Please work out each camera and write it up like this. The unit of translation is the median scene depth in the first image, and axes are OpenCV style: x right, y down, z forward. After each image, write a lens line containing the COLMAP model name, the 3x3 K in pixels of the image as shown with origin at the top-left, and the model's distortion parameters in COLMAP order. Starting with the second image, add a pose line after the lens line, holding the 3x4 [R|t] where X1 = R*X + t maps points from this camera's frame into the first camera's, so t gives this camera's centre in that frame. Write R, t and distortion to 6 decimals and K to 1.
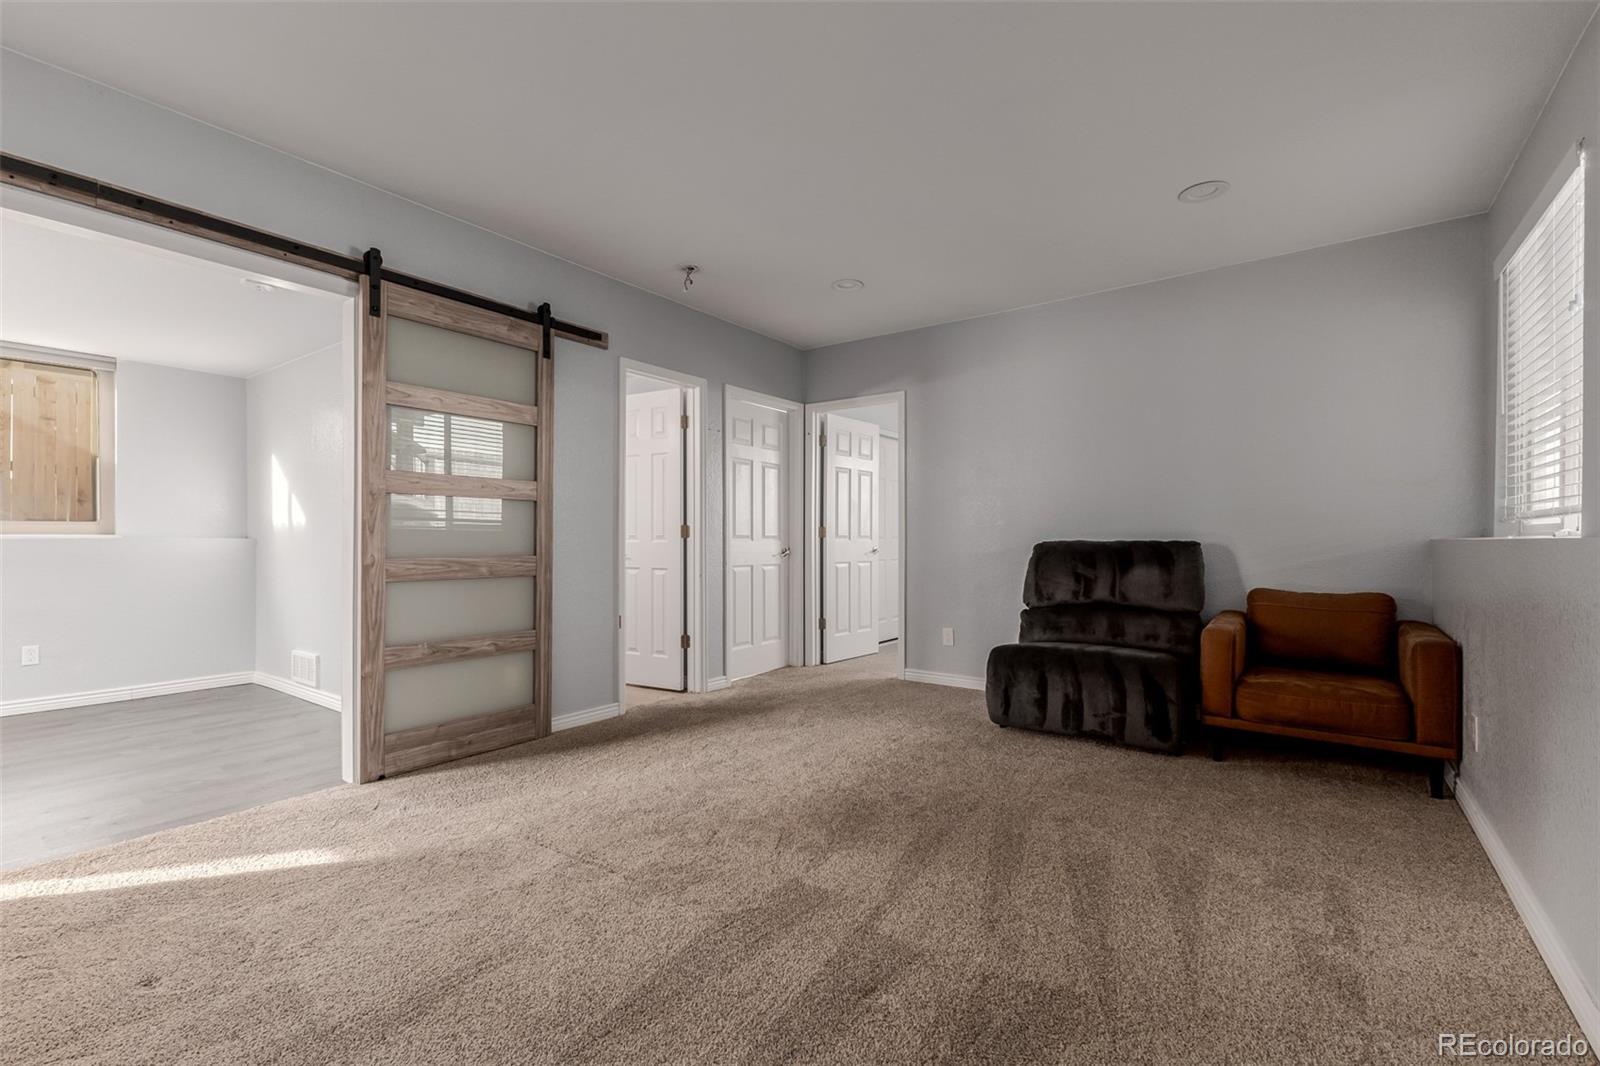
lens RADIAL K [[690.5, 0, 795.5], [0, 690.5, 546.2], [0, 0, 1]] dist [0.010695, -0.003968]
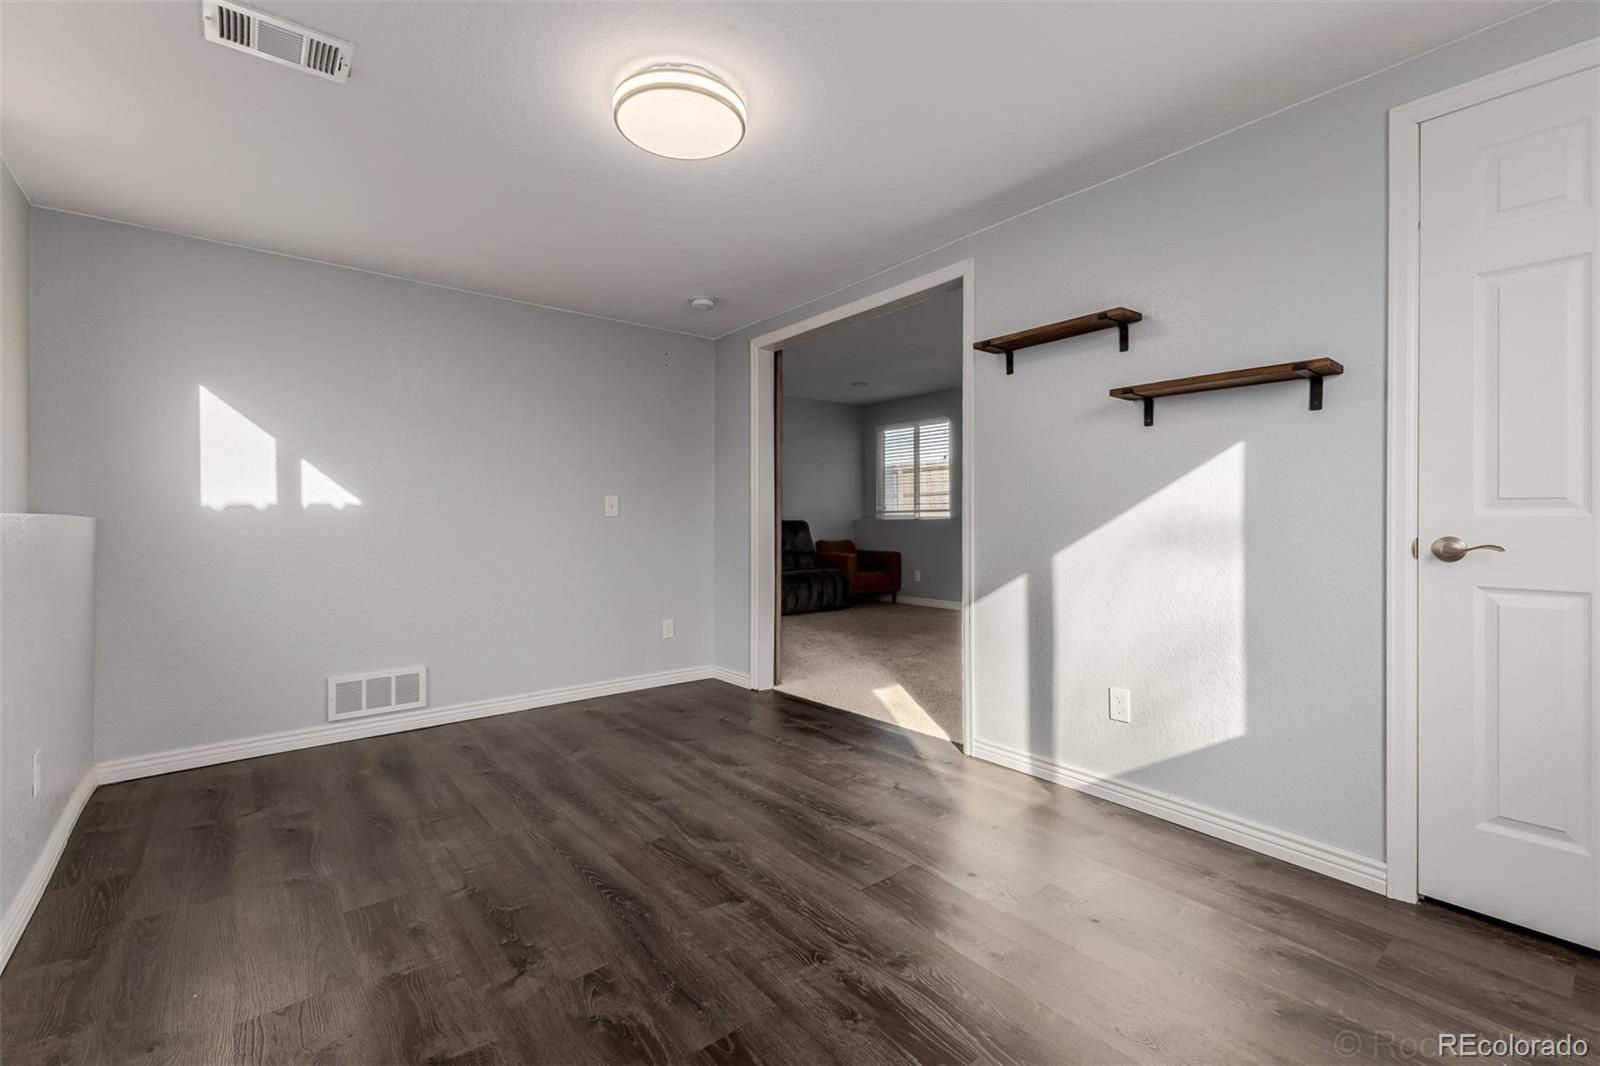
lens RADIAL K [[690.5, 0, 801.1], [0, 690.5, 520.0], [0, 0, 1]] dist [0.010695, -0.003968]
pose [[0.256914, 0.002088, 0.966432, -1.755686], [0.015708, 0.999857, -0.006336, 0.005383], [-0.966307, 0.016808, 0.256844, 0.503213]]
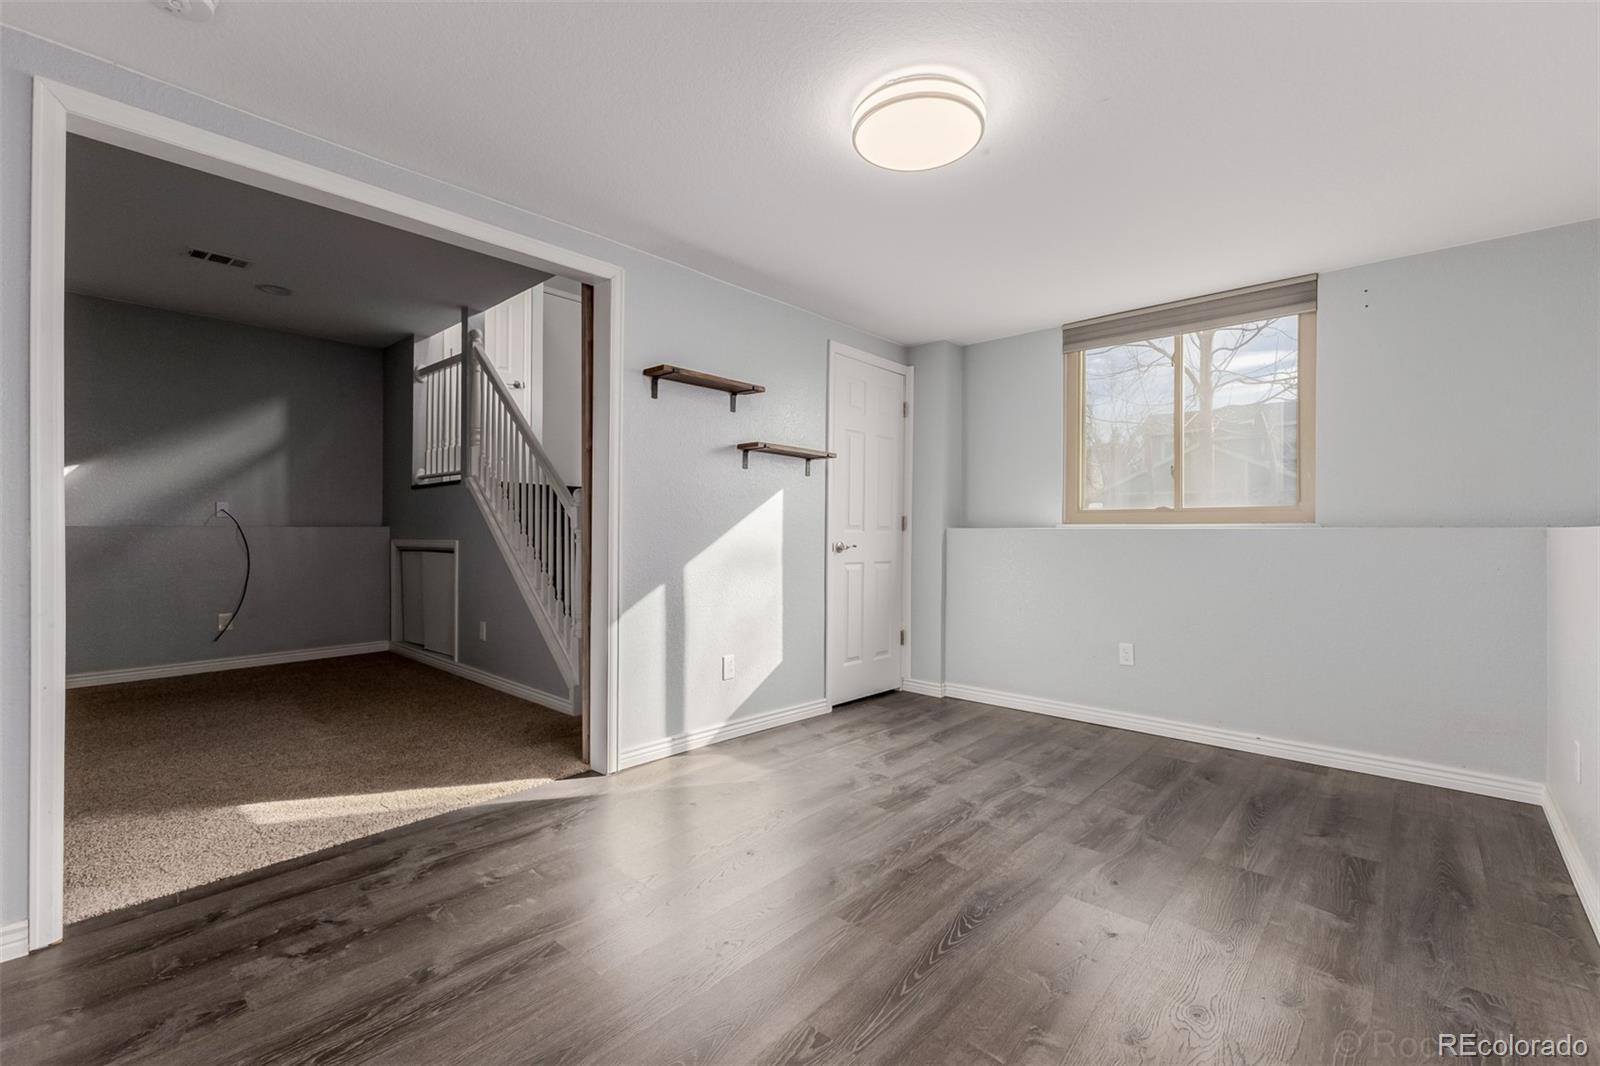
lens RADIAL K [[690.5, 0, 798.4], [0, 690.5, 534.2], [0, 0, 1]] dist [0.010695, -0.003968]
pose [[-0.994697, -0.003279, 0.102798, -1.172248], [-0.001901, 0.999907, 0.013502, -0.006230], [-0.102833, 0.013235, -0.994611, 1.348201]]
